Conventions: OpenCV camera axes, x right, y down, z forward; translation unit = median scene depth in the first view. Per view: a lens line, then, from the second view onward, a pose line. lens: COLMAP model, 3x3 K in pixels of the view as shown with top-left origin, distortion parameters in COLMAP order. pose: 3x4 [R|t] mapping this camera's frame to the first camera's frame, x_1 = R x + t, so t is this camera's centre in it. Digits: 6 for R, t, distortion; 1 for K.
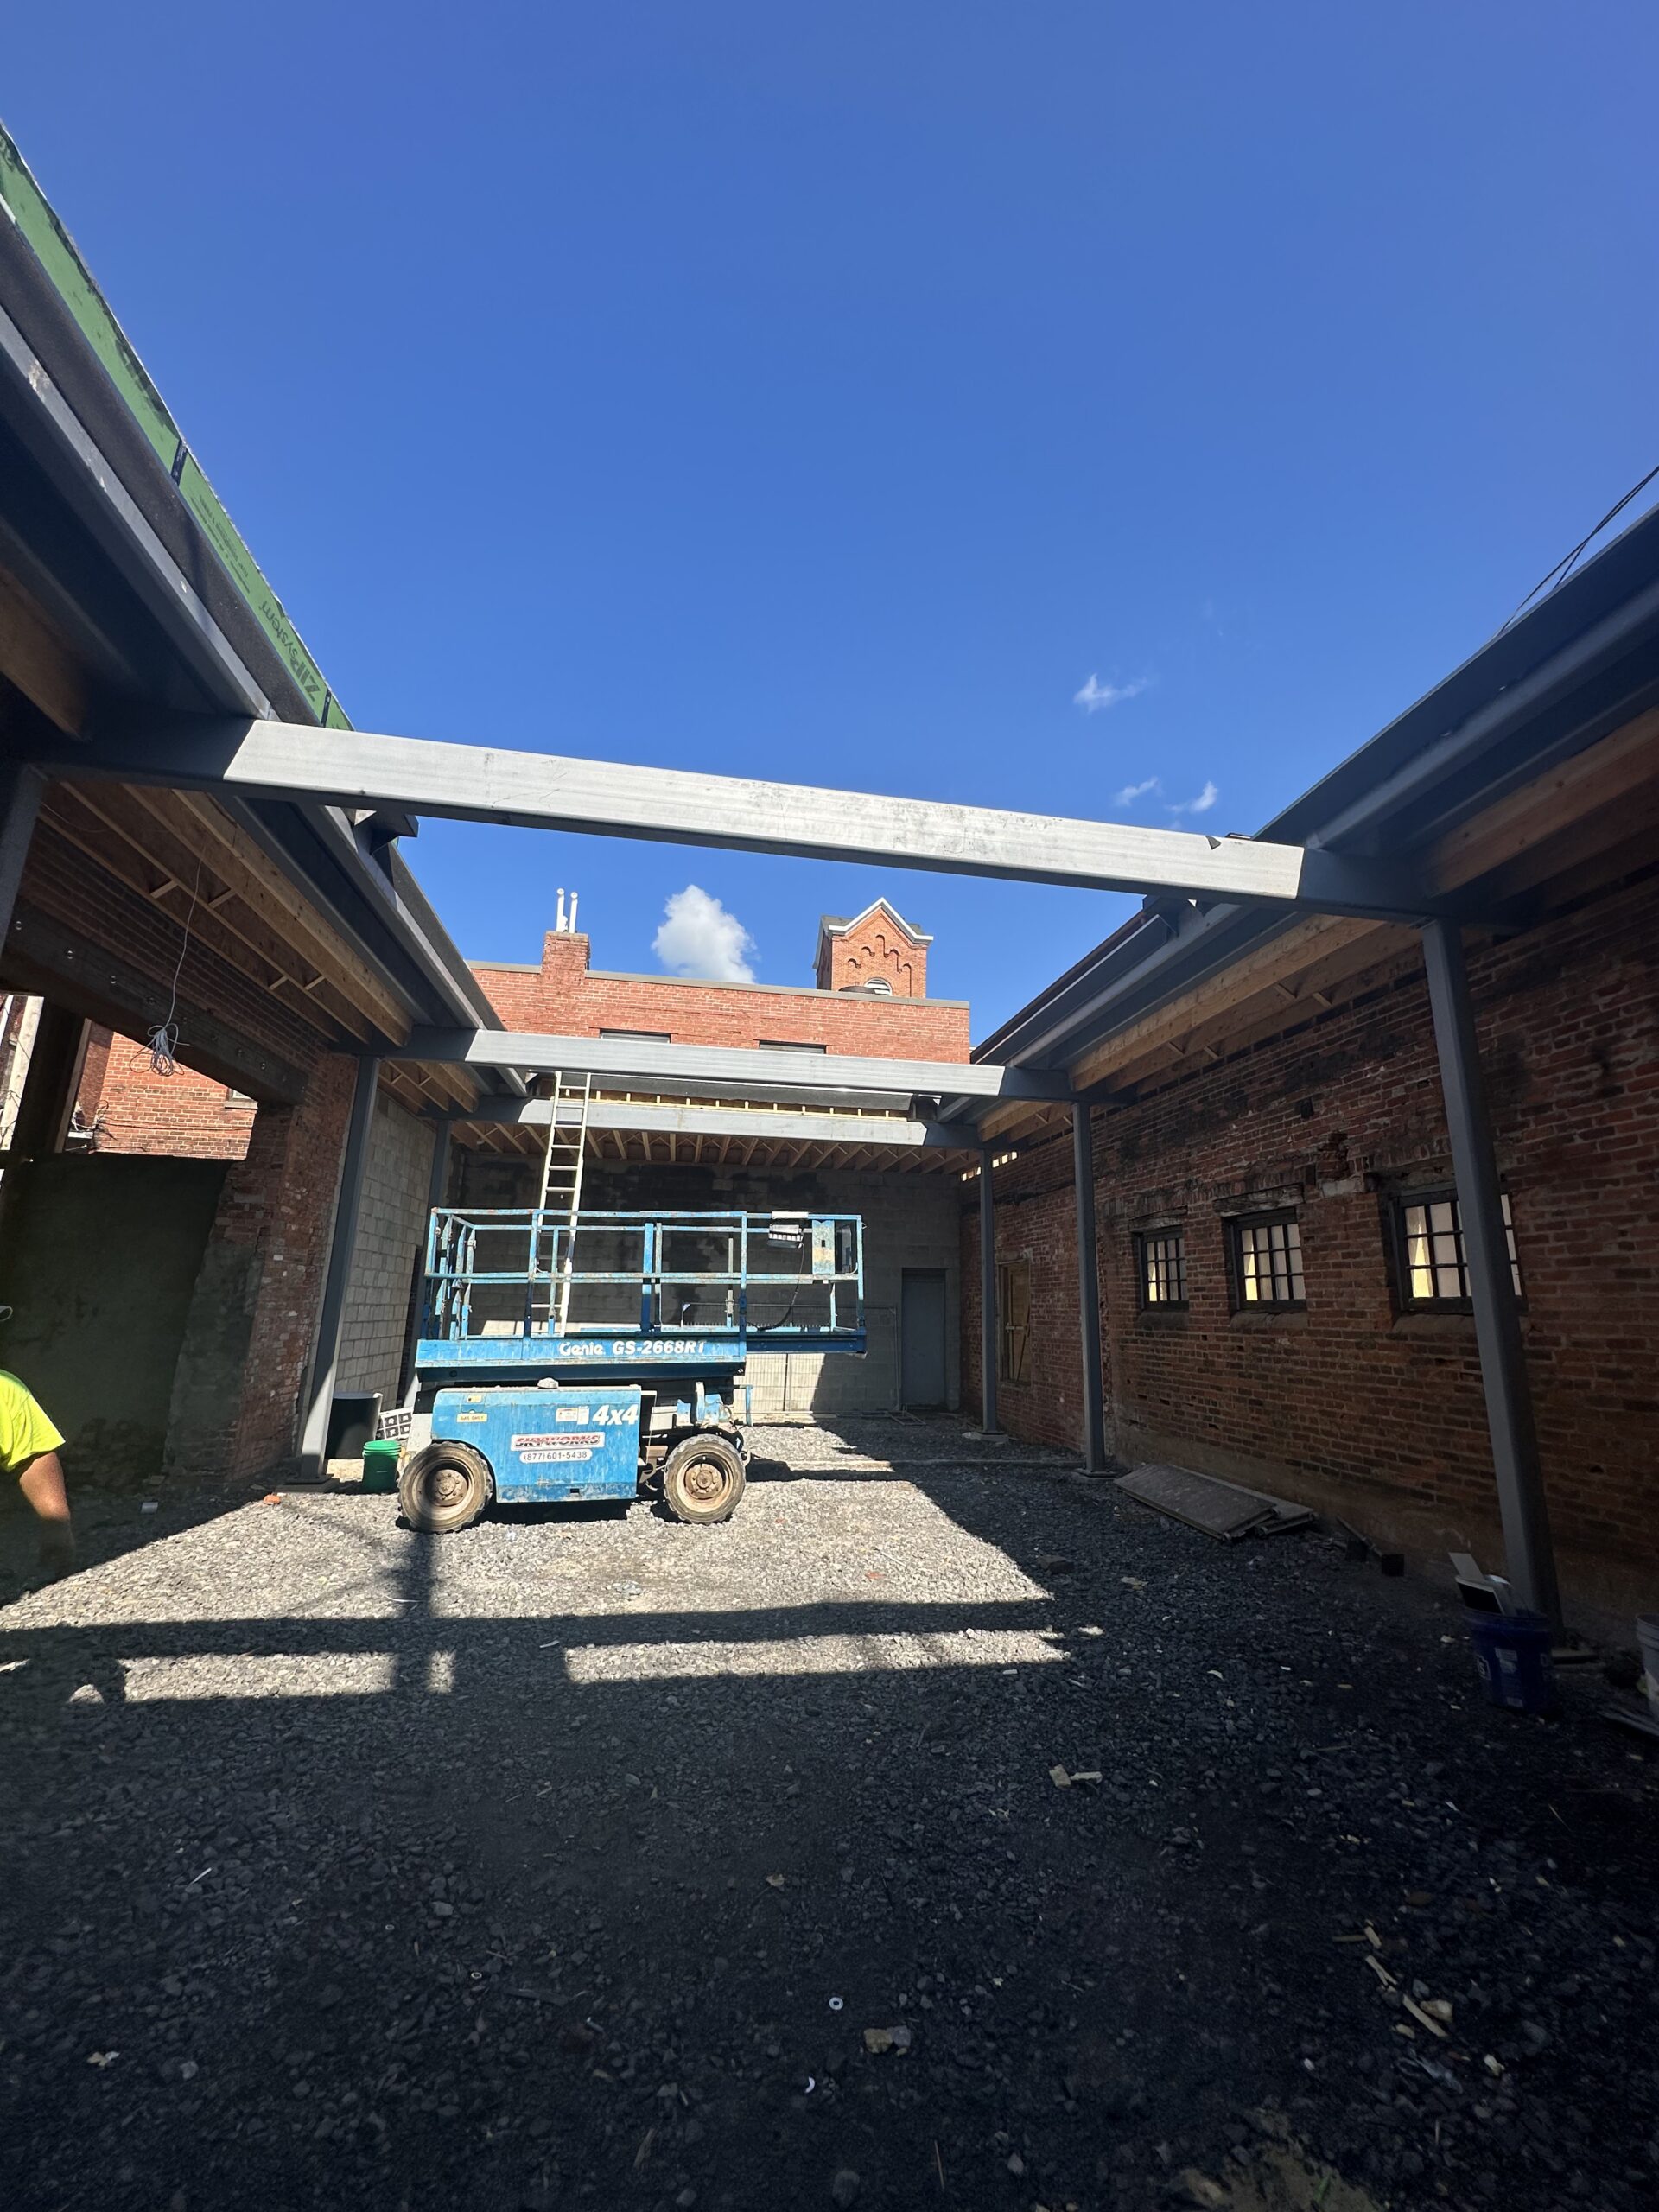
lens RADIAL K [[887.3, 0, 831.5], [0, 887.3, 1100.3], [0, 0, 1]] dist [0.000820, 0.000068]
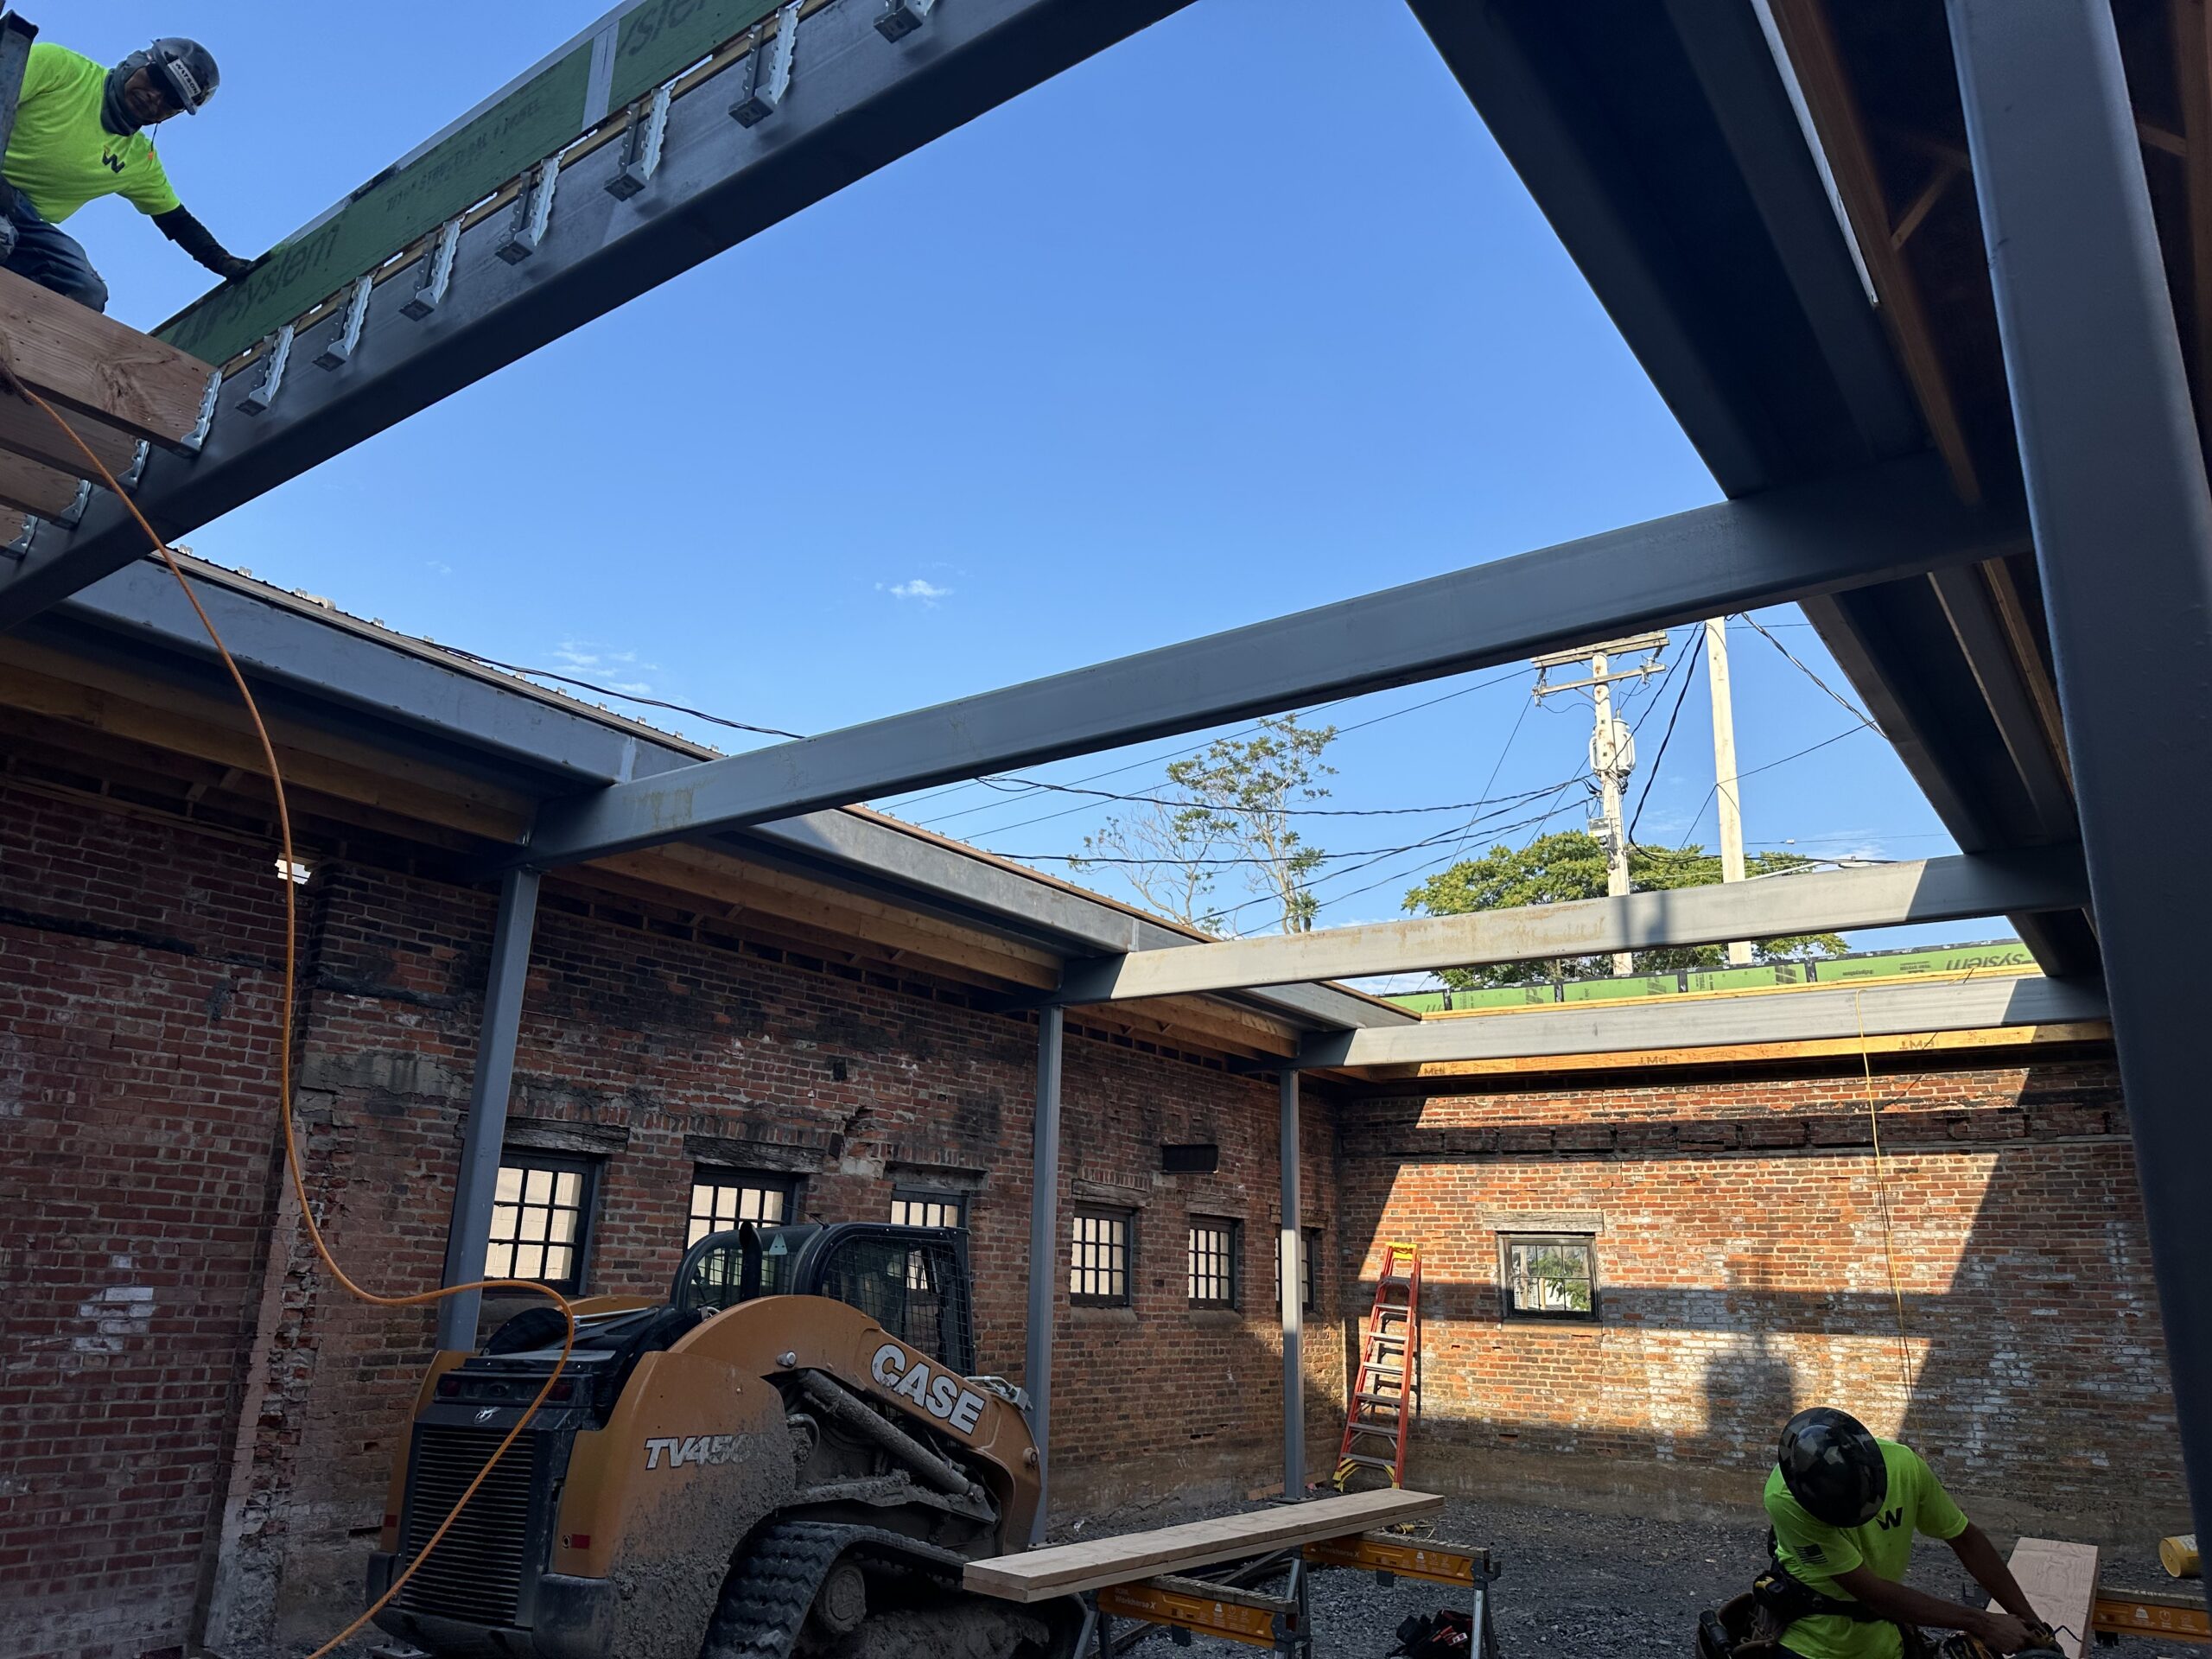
lens RADIAL K [[1570.0, 0, 1105.3], [0, 1570.0, 835.6], [0, 0, 1]] dist [0.003237, 0.000150]
pose [[-0.703818, 0.204396, 0.680340, -0.694738], [-0.166200, 0.883754, -0.437443, 0.405230], [-0.690665, -0.420953, -0.588032, 1.675326]]
